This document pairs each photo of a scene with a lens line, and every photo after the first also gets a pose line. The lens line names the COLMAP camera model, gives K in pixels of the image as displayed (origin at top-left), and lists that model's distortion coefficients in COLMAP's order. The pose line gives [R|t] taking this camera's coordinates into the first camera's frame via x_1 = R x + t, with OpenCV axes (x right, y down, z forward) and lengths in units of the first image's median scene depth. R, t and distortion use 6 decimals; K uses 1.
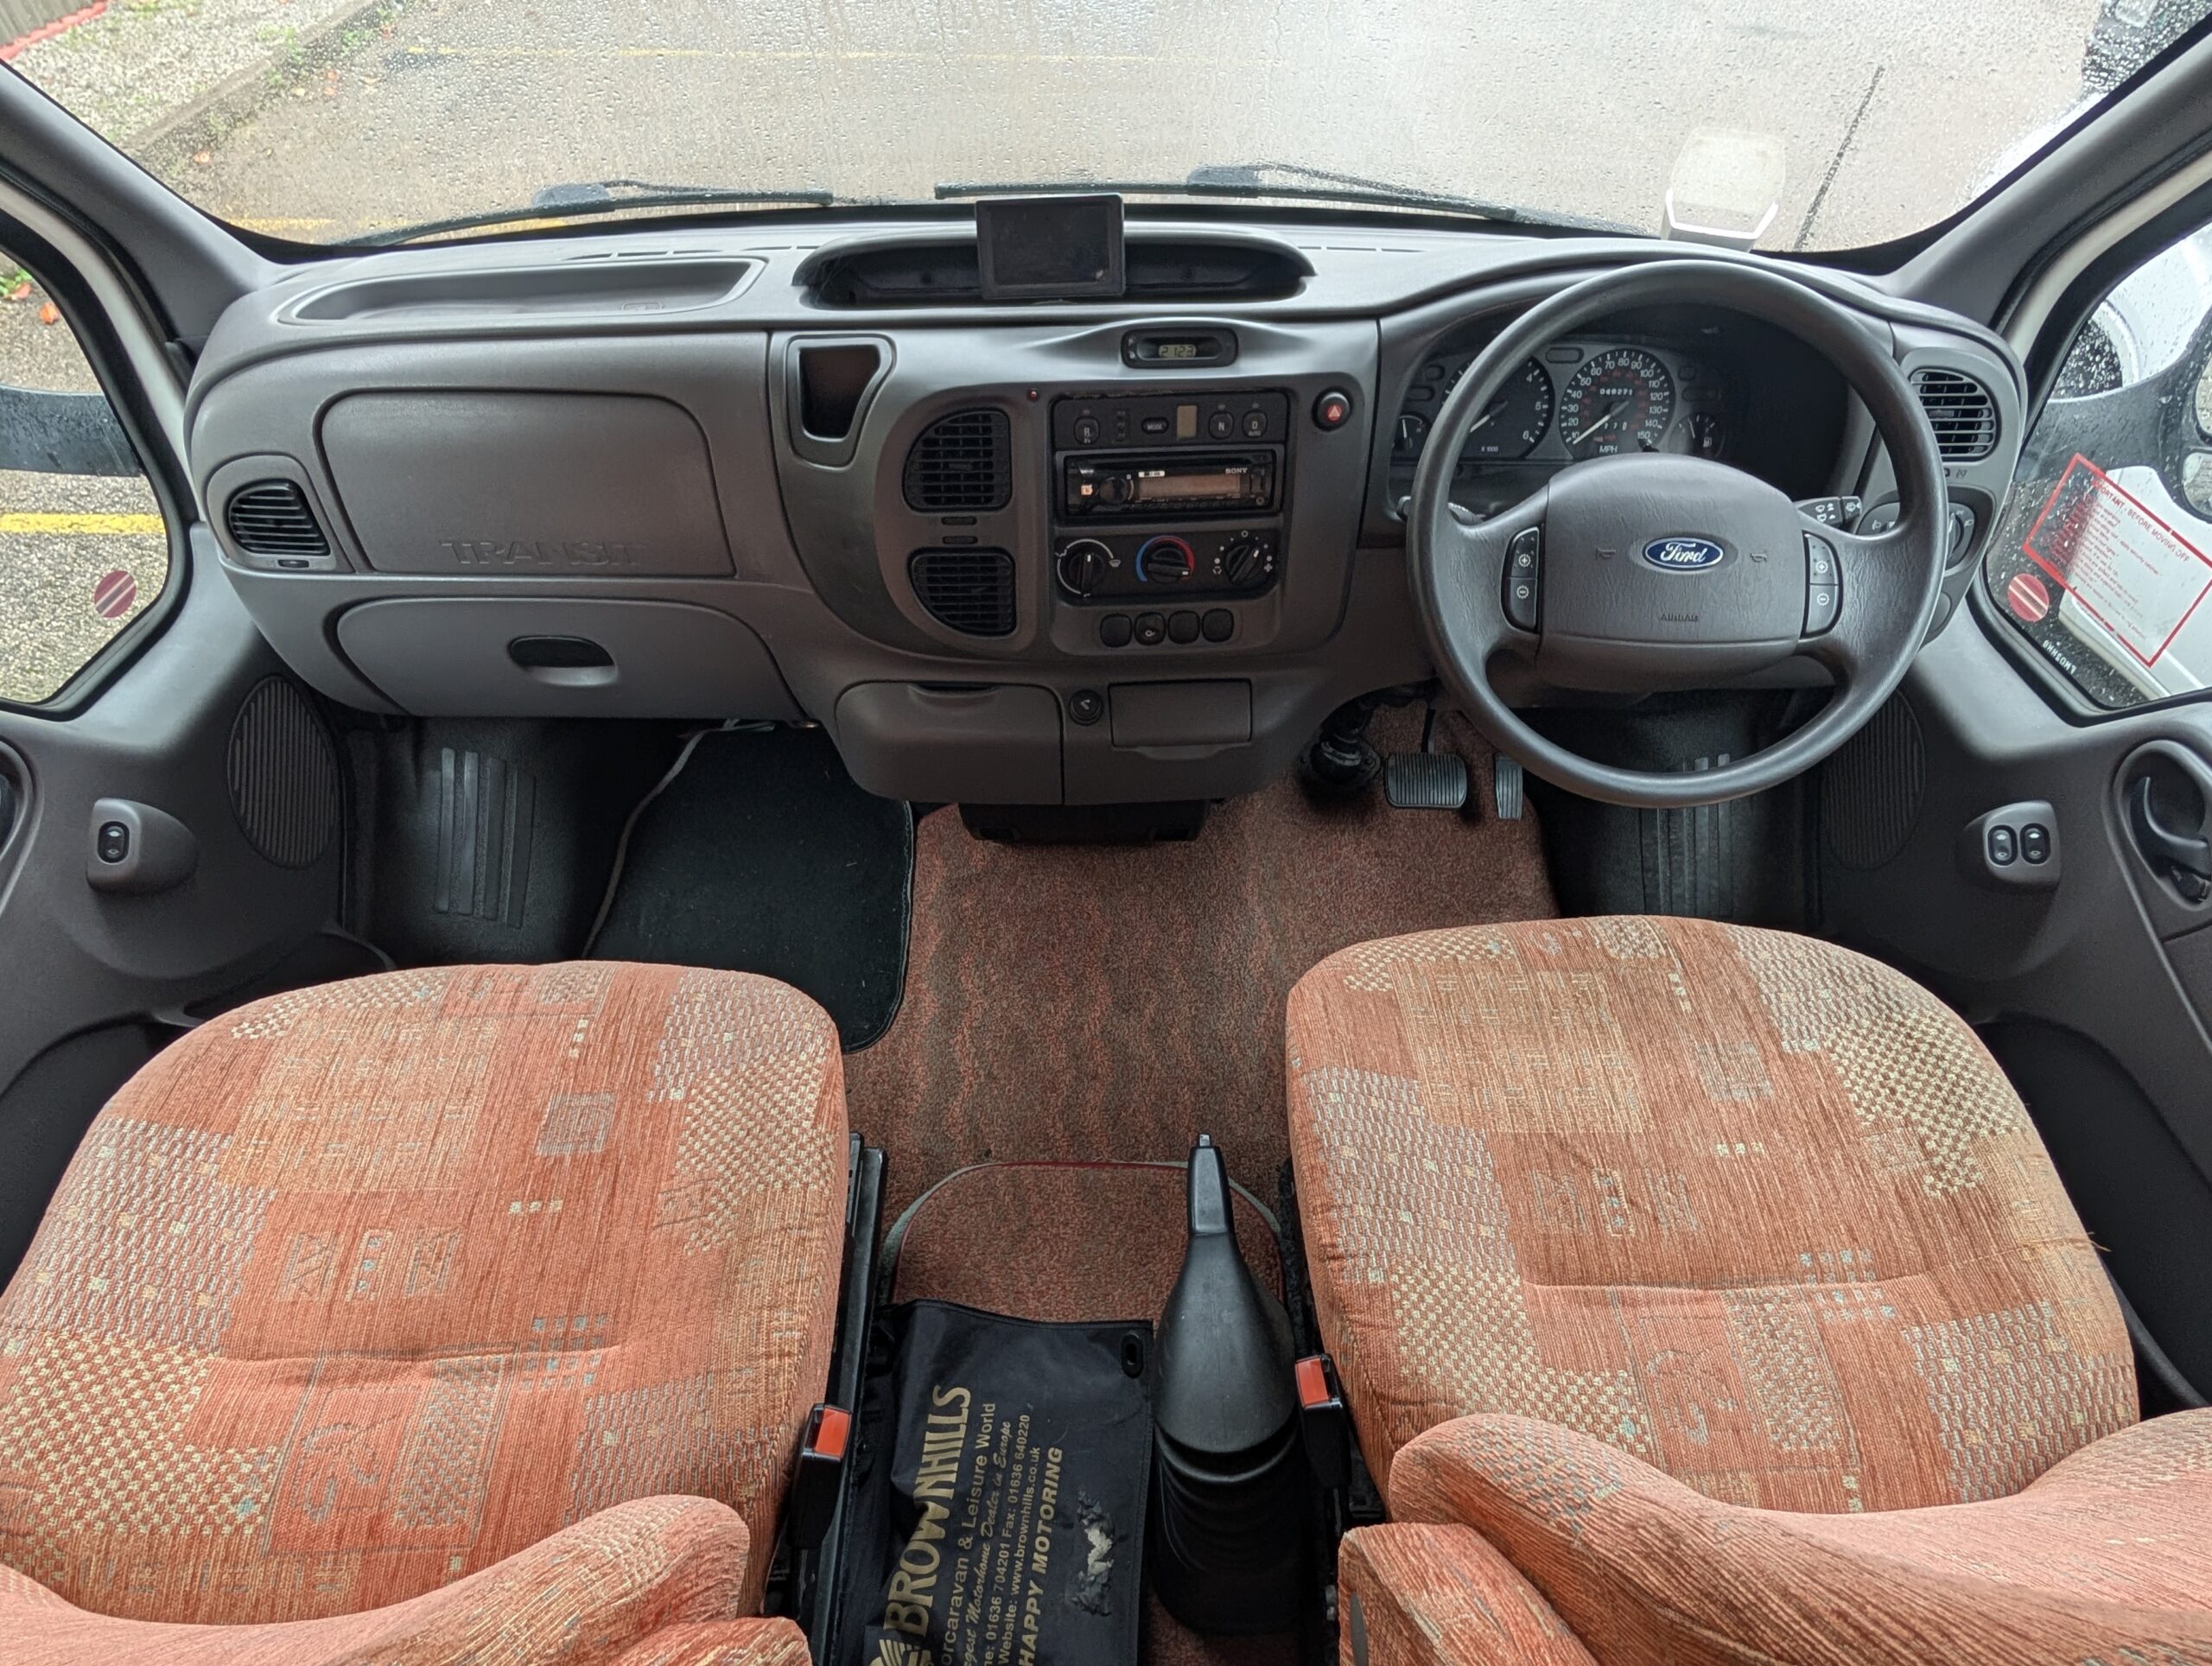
lens RADIAL K [[1052.5, 0, 1106.0], [0, 1052.5, 833.0], [0, 0, 1]] dist [-0.002111, -0.000329]
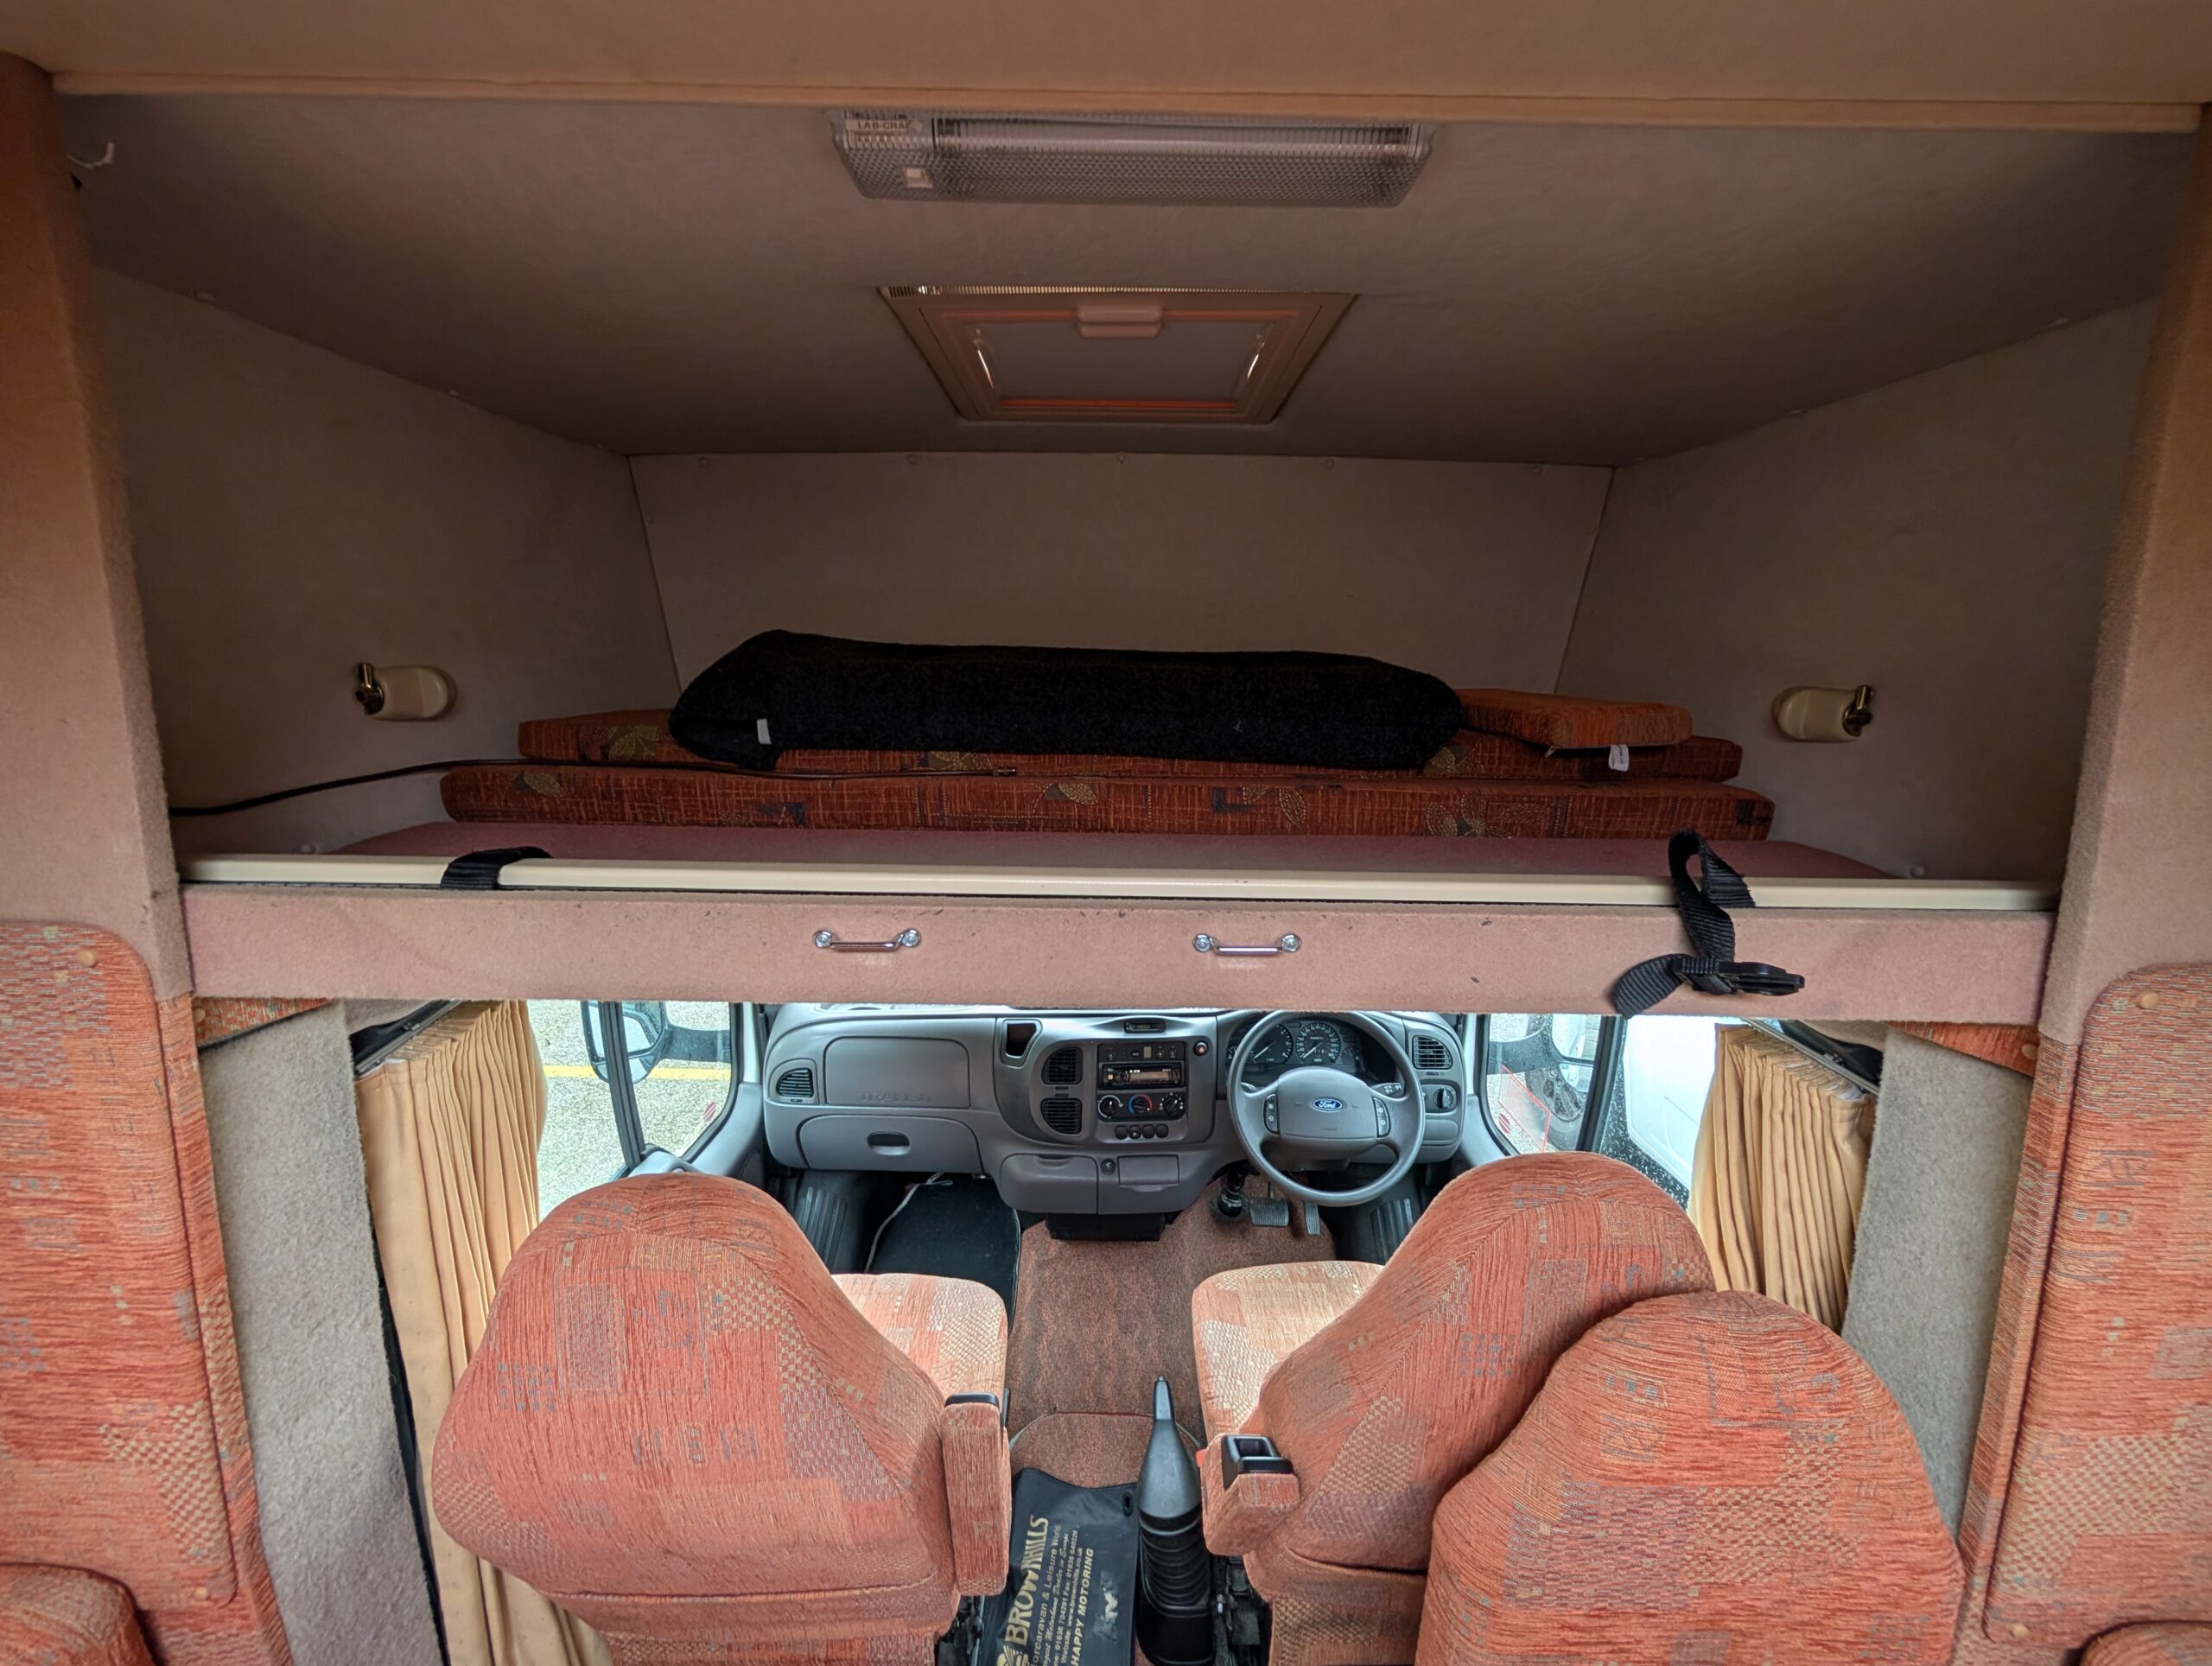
lens RADIAL K [[834.9, 0, 1106.0], [0, 834.9, 833.0], [0, 0, 1]] dist [0.001739, -0.000091]
pose [[0.999910, 0.010387, -0.008500, -0.017897], [-0.013303, 0.850816, -0.525295, 0.257589], [0.001776, 0.525361, 0.850878, -1.117033]]
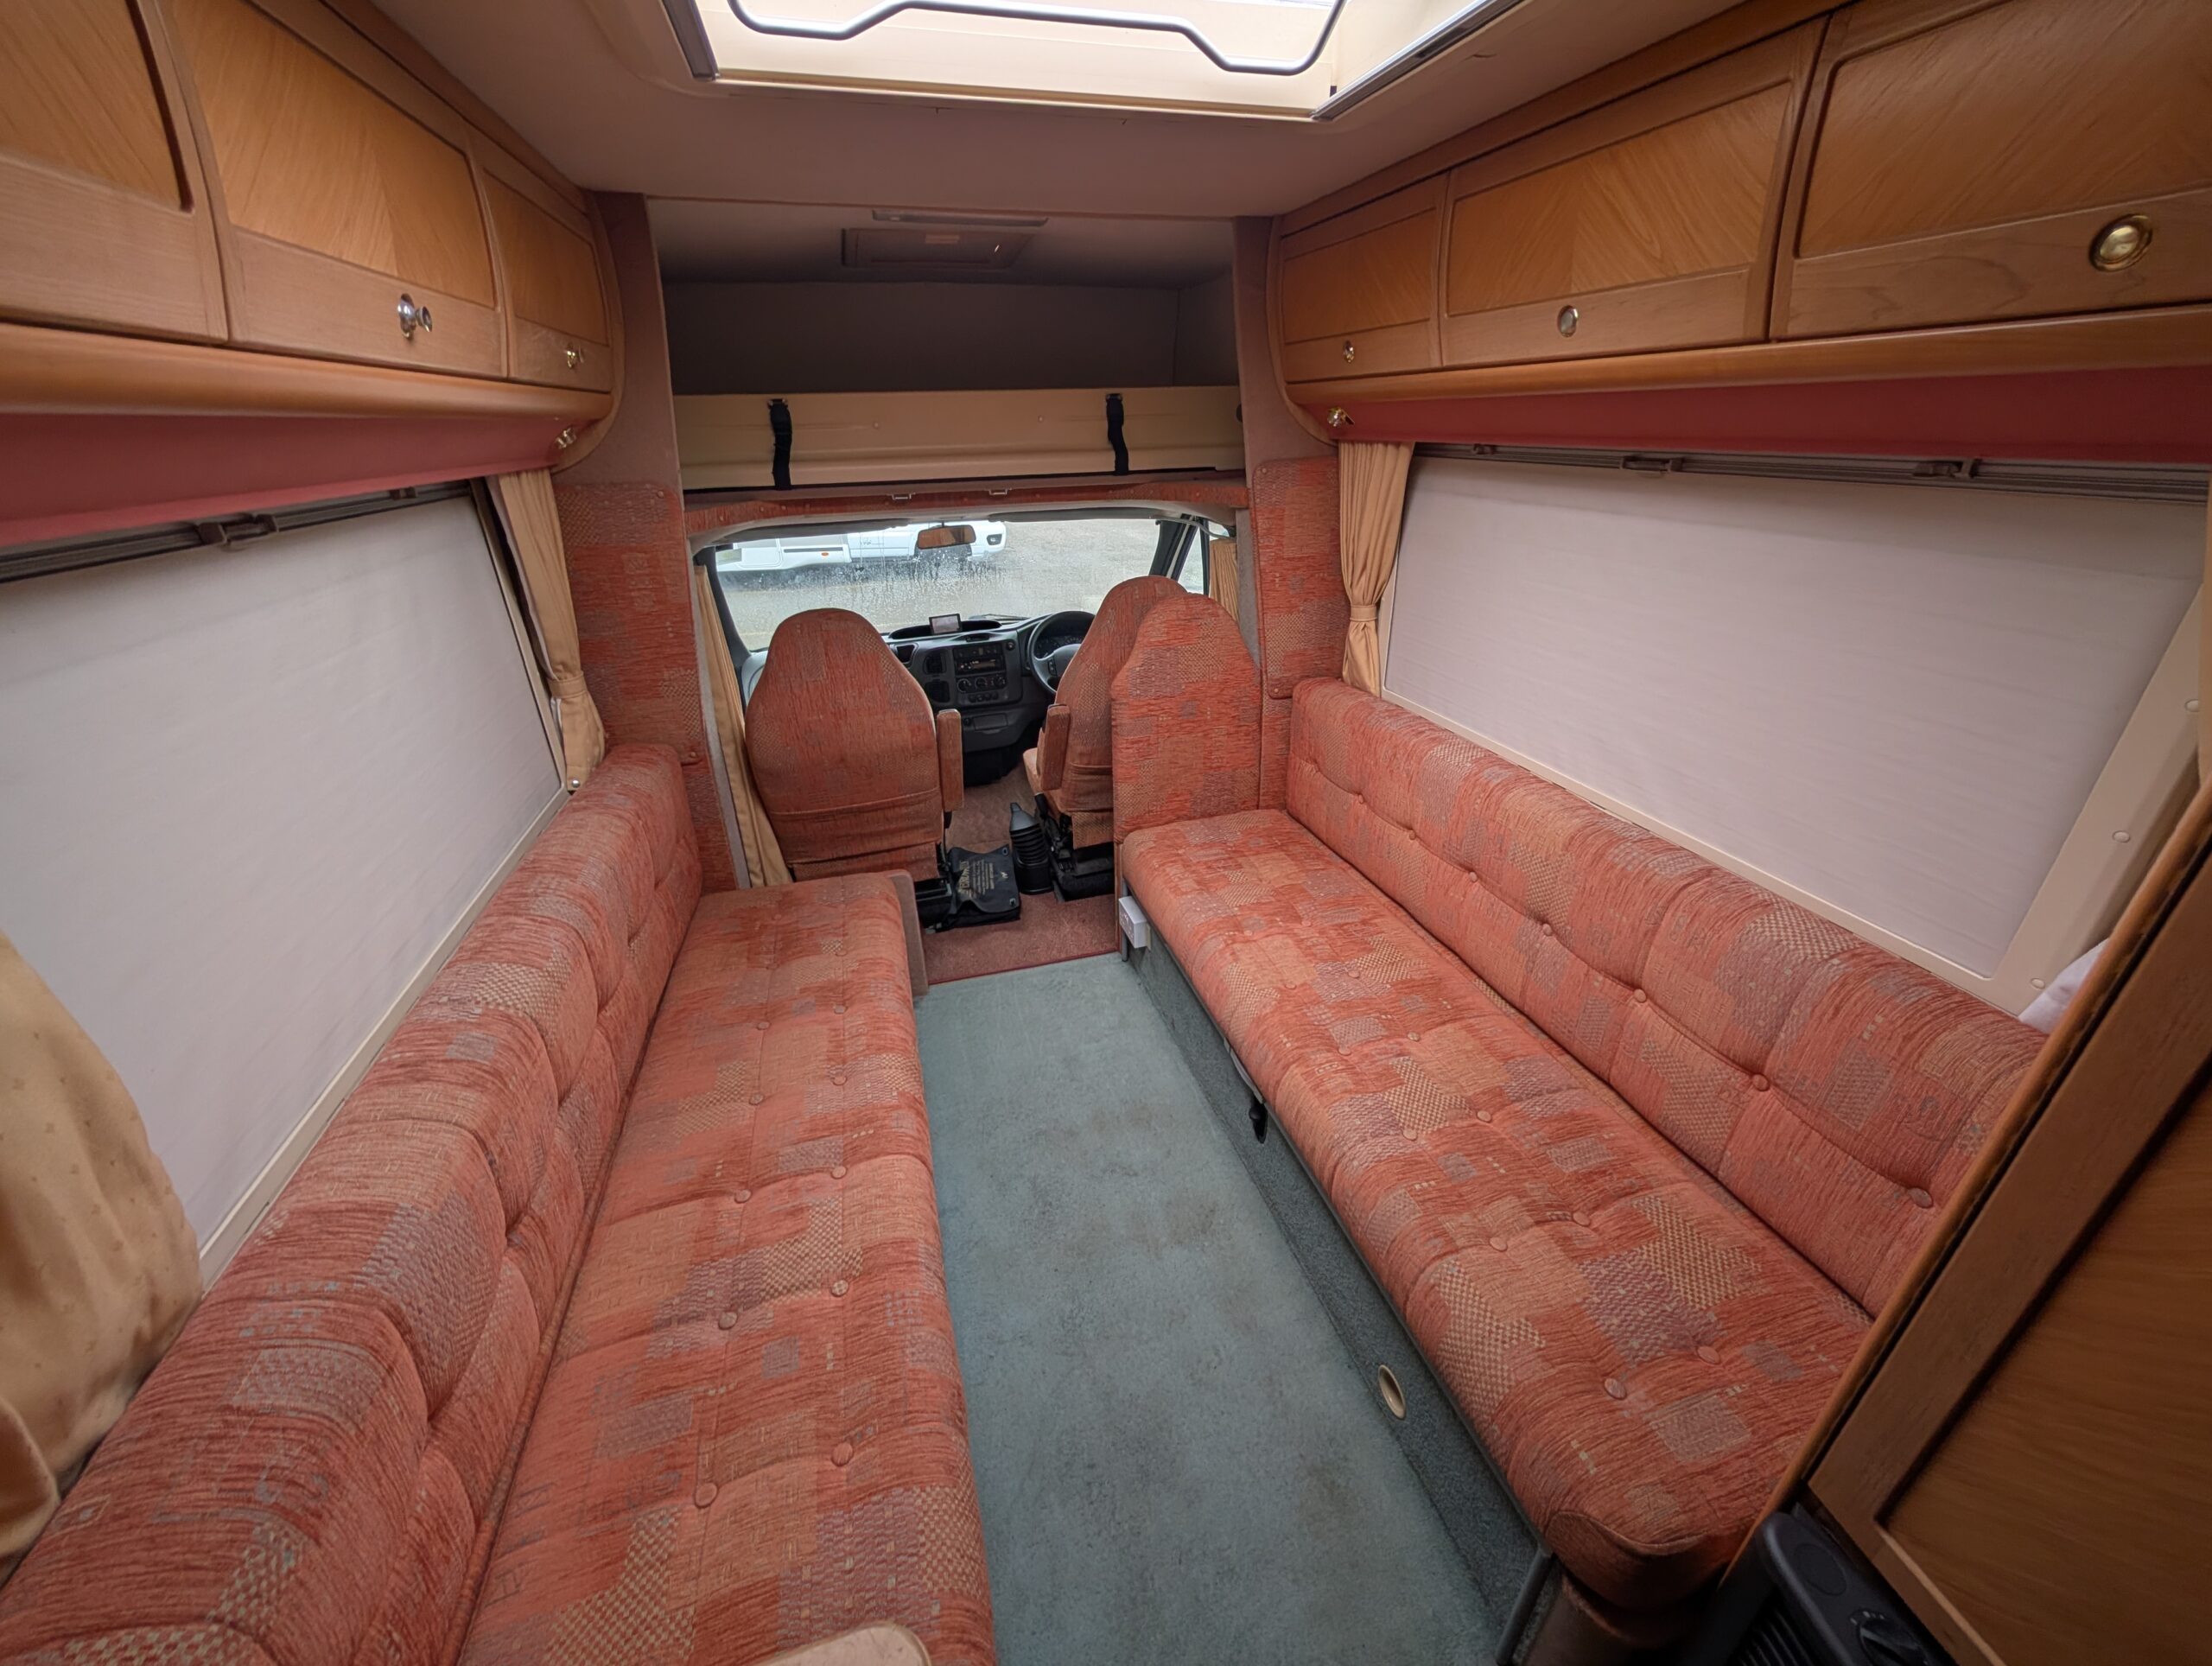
lens RADIAL K [[834.9, 0, 1106.0], [0, 834.9, 833.0], [0, 0, 1]] dist [0.001739, -0.000091]
pose [[0.960740, -0.148390, 0.234435, -0.391435], [0.219628, 0.923060, -0.315791, 1.705579], [-0.169538, 0.354882, 0.919411, -2.316384]]
